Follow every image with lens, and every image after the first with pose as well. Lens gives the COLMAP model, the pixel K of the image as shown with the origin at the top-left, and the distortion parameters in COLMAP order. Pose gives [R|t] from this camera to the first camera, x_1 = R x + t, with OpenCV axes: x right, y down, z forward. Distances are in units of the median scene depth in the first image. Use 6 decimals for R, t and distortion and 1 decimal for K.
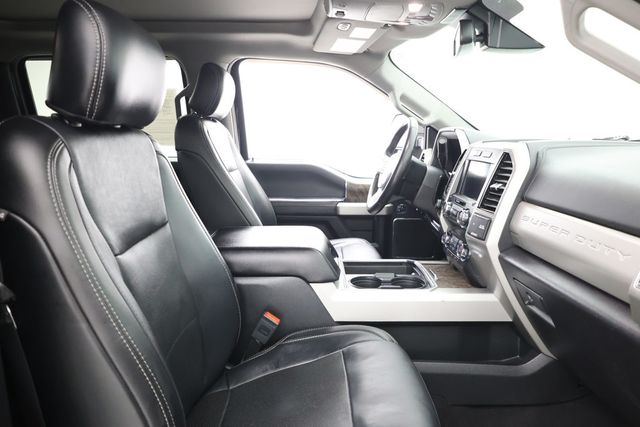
lens RADIAL K [[441.6, 0, 322.7], [0, 441.6, 214.4], [0, 0, 1]] dist [-0.004280, 0.013241]
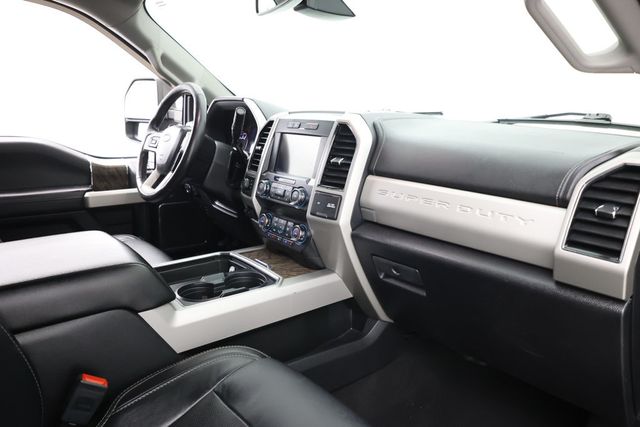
lens RADIAL K [[441.6, 0, 318.0], [0, 441.6, 211.7], [0, 0, 1]] dist [-0.004280, 0.013241]
pose [[0.786431, -0.122810, 0.605346, -0.193510], [0.091273, 0.992382, 0.082753, -0.033044], [-0.610897, -0.009828, 0.791649, 0.250904]]
